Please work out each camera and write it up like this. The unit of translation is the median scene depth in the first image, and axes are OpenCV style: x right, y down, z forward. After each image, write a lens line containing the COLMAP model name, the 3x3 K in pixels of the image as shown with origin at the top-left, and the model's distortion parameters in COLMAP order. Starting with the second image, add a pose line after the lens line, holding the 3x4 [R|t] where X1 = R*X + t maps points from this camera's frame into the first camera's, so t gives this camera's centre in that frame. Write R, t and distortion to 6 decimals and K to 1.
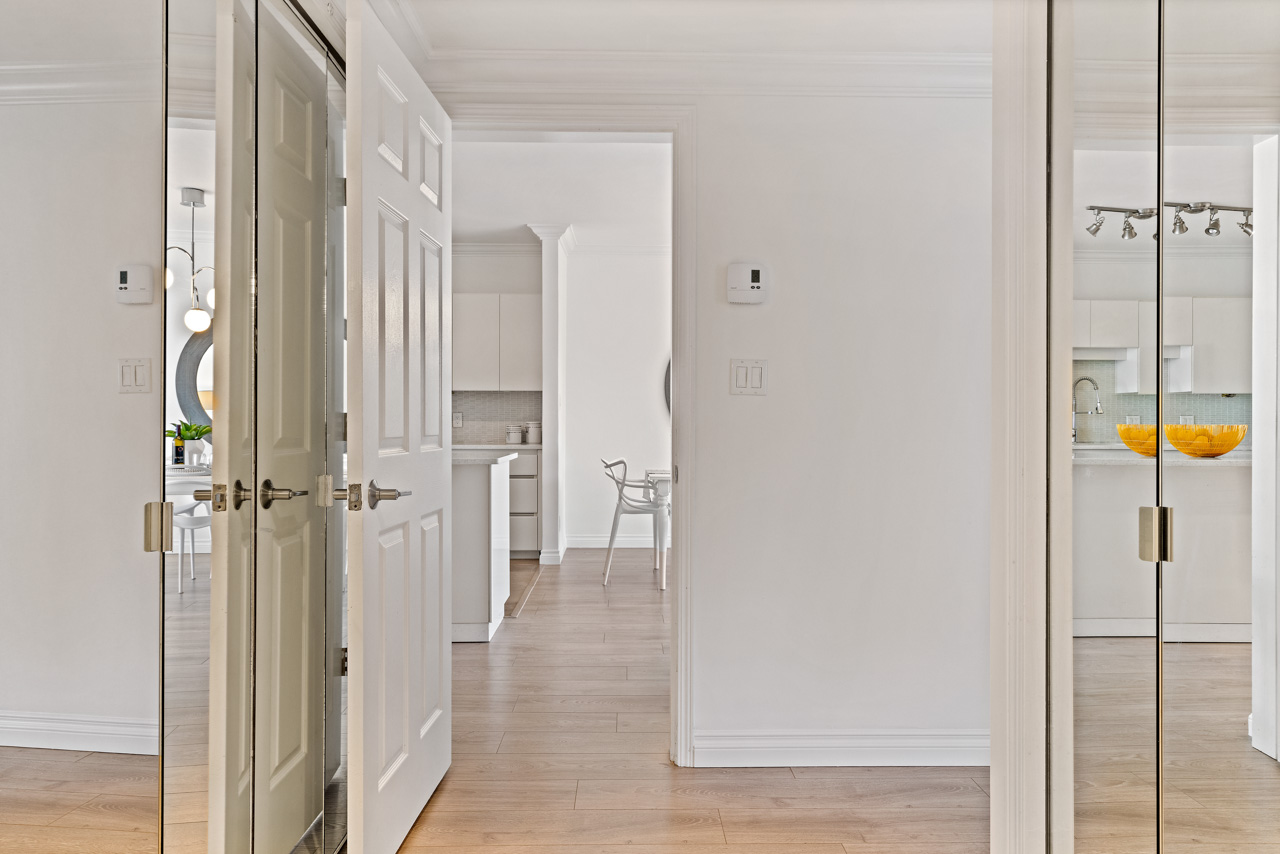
lens RADIAL K [[788.6, 0, 639.6], [0, 788.6, 423.2], [0, 0, 1]] dist [-0.001911, -0.000046]
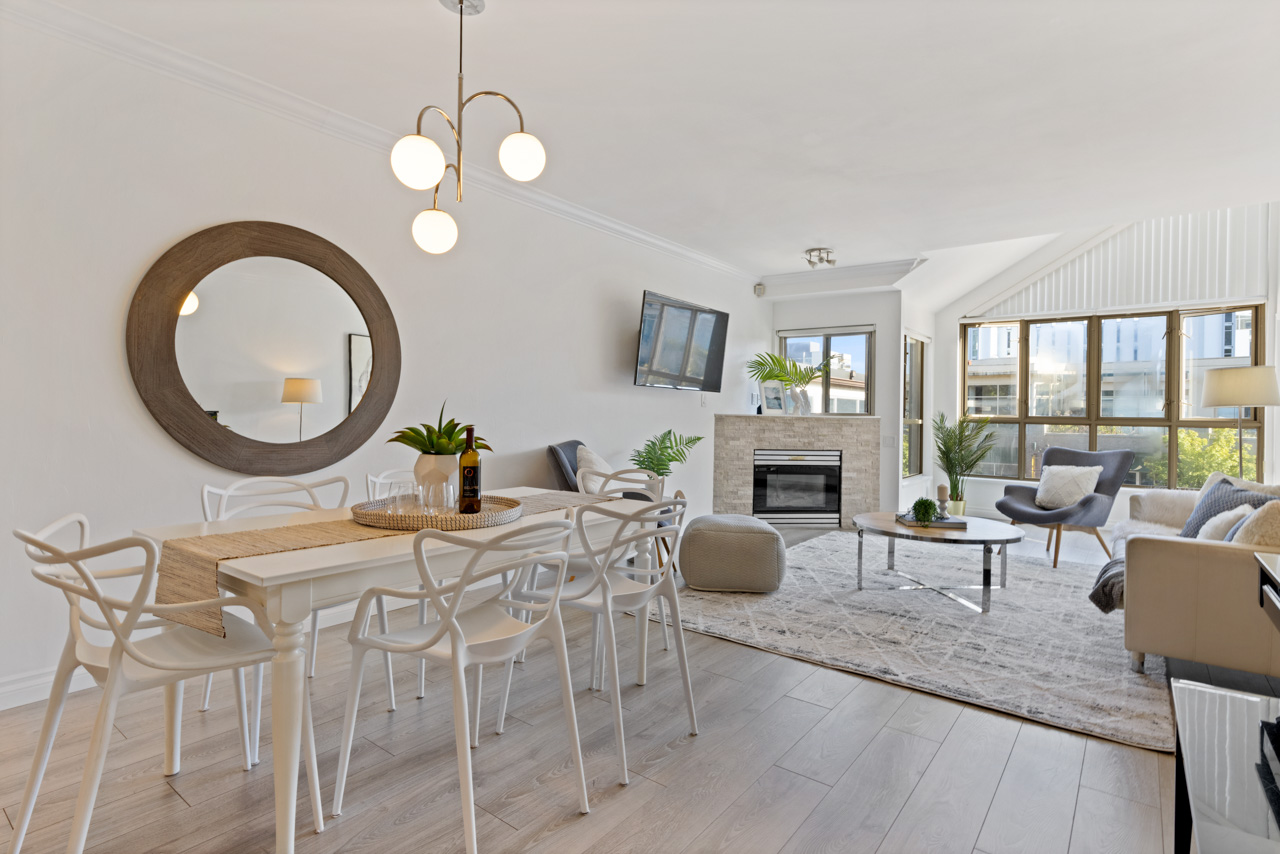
lens RADIAL K [[637.9, 0, 649.6], [0, 637.9, 419.1], [0, 0, 1]] dist [0.010201, -0.003854]
pose [[0.630251, -0.000882, 0.776391, -0.078002], [-0.008140, 0.999937, 0.007744, -0.003216], [-0.776349, -0.011201, 0.630204, 0.573954]]
